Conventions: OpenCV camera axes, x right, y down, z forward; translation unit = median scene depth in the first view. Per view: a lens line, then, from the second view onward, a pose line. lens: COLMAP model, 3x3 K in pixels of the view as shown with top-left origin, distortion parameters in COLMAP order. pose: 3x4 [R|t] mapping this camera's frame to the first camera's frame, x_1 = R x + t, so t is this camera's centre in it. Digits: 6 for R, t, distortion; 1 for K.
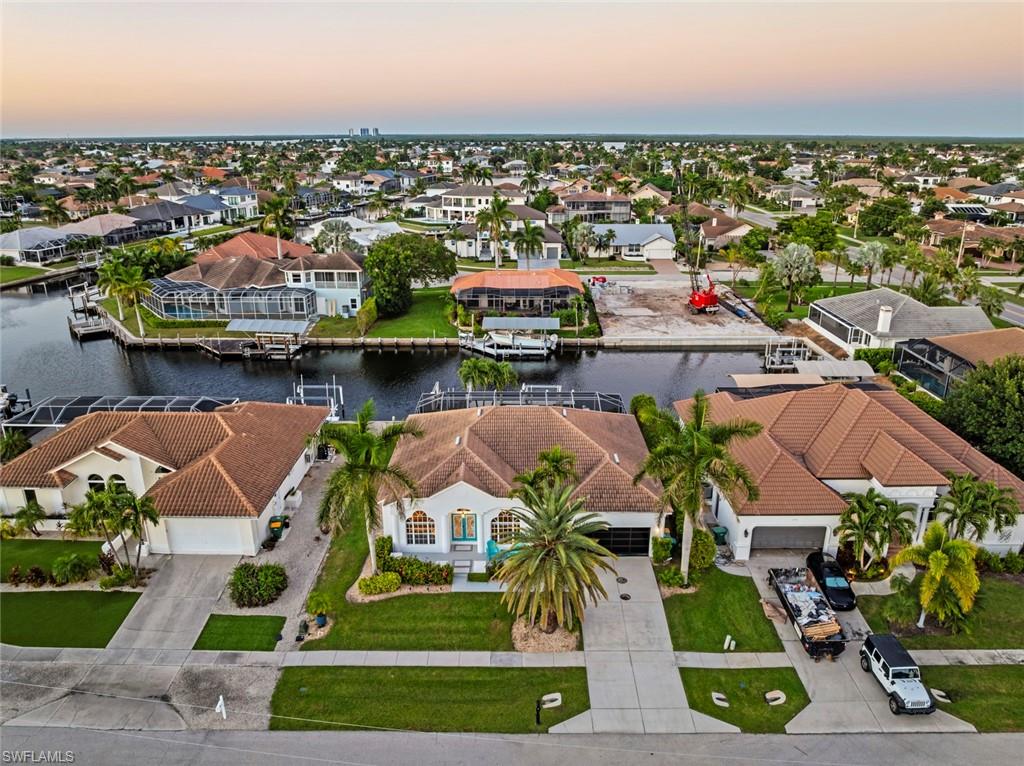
lens RADIAL K [[719.1, 0, 512.0], [0, 719.1, 383.0], [0, 0, 1]] dist [-0.039342, 0.015512]
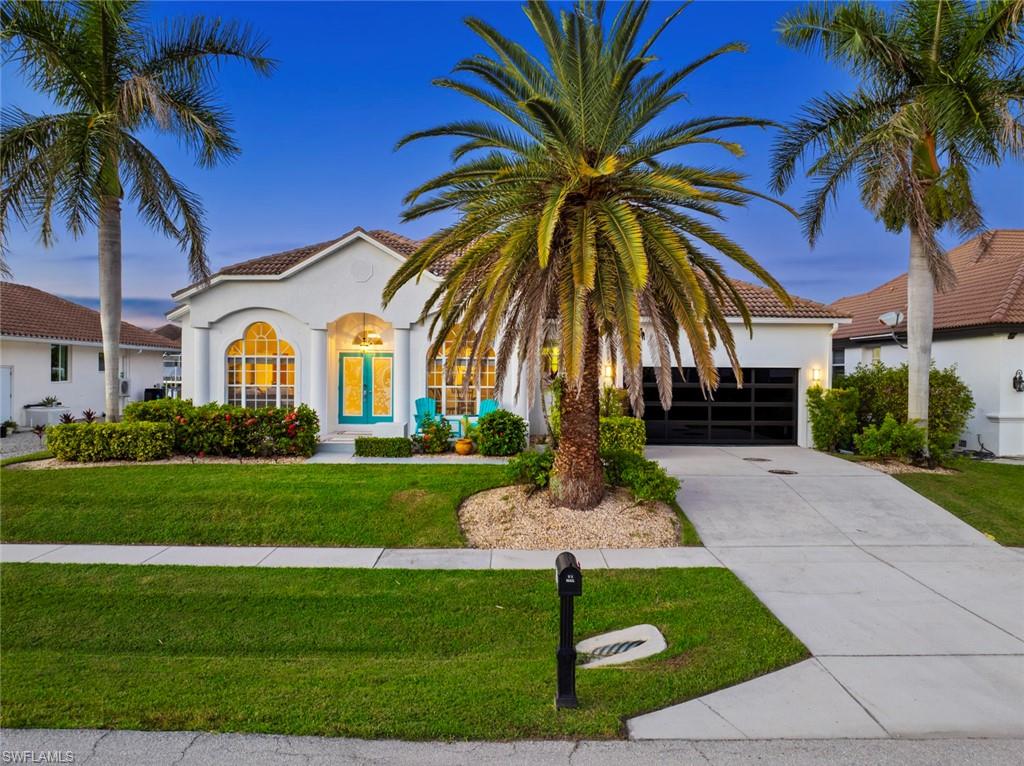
lens RADIAL K [[712.2, 0, 512.0], [0, 712.2, 383.0], [0, 0, 1]] dist [-0.026619, -0.003368]
pose [[0.999748, 0.011704, 0.019132, 0.013156], [-0.005051, 0.948620, -0.316376, 0.337532], [-0.021852, 0.316200, 0.948441, 0.591674]]
